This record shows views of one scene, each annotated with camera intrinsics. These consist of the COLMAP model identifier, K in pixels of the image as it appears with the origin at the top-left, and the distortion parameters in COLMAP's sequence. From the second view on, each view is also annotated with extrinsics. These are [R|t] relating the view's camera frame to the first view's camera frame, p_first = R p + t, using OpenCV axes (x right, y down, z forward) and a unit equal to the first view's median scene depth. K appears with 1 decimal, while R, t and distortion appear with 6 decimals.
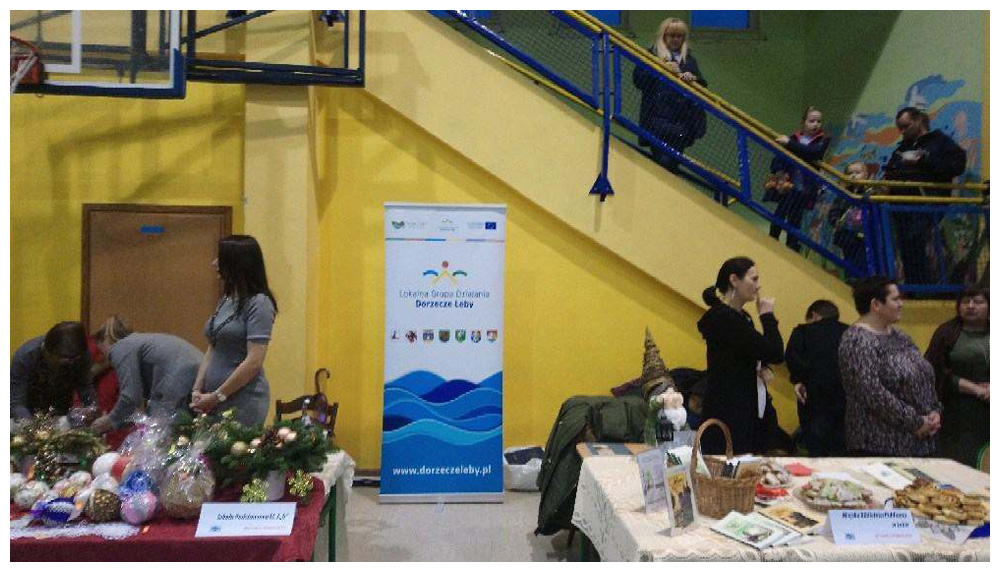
lens RADIAL K [[613.3, 0, 501.3], [0, 613.3, 305.5], [0, 0, 1]] dist [0.083995, -0.097481]
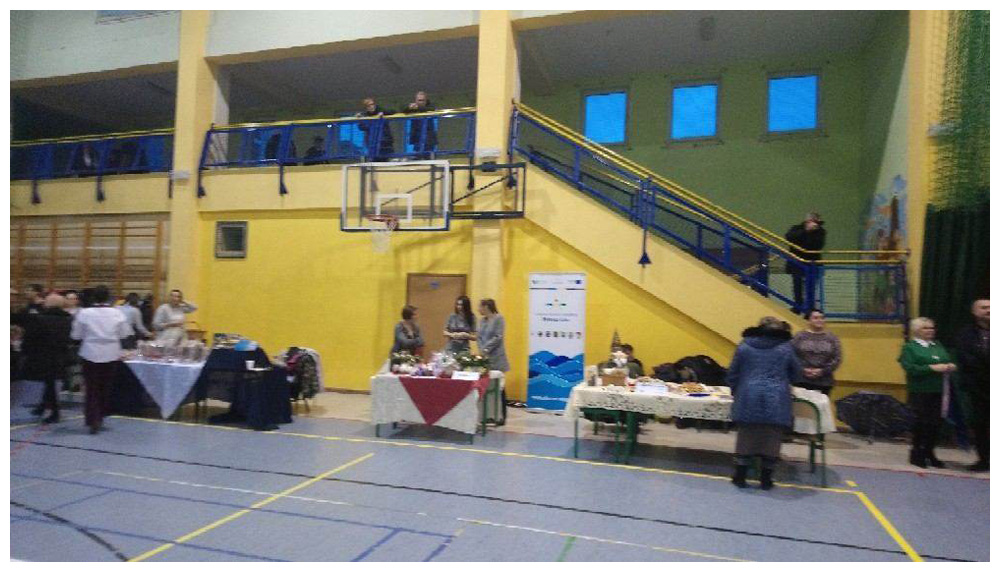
lens RADIAL K [[613.3, 0, 501.3], [0, 613.3, 305.5], [0, 0, 1]] dist [0.083995, -0.097481]
pose [[0.934378, 0.005439, -0.356241, 0.444623], [-0.021363, 0.998940, -0.040781, 0.036686], [0.355642, 0.045715, 0.933504, -0.956090]]
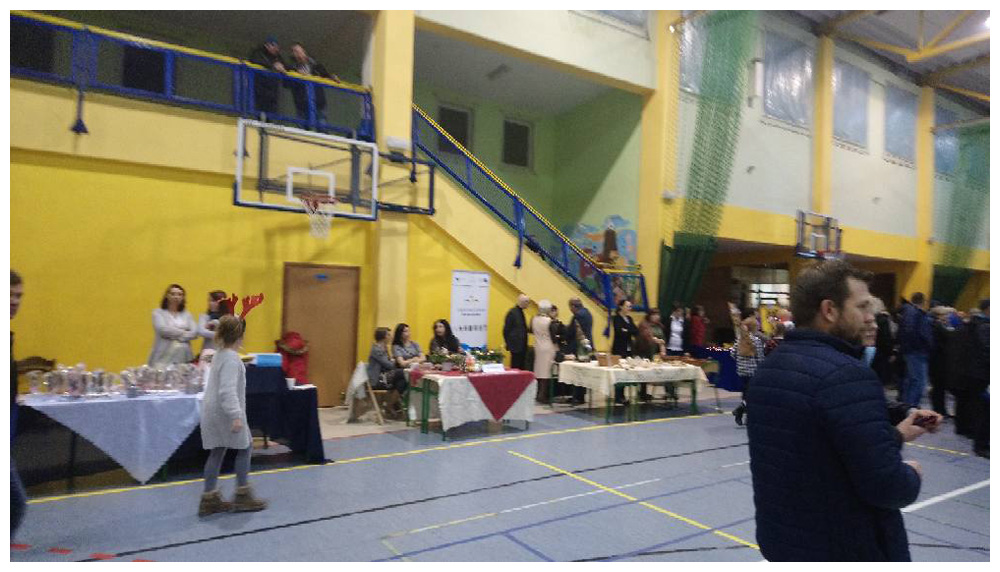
lens RADIAL K [[613.3, 0, 501.3], [0, 613.3, 305.5], [0, 0, 1]] dist [0.083995, -0.097481]
pose [[0.862033, 0.002910, 0.506844, -1.064784], [0.009771, 0.999702, -0.022358, 0.015650], [-0.506759, 0.024225, 0.861748, -0.951570]]
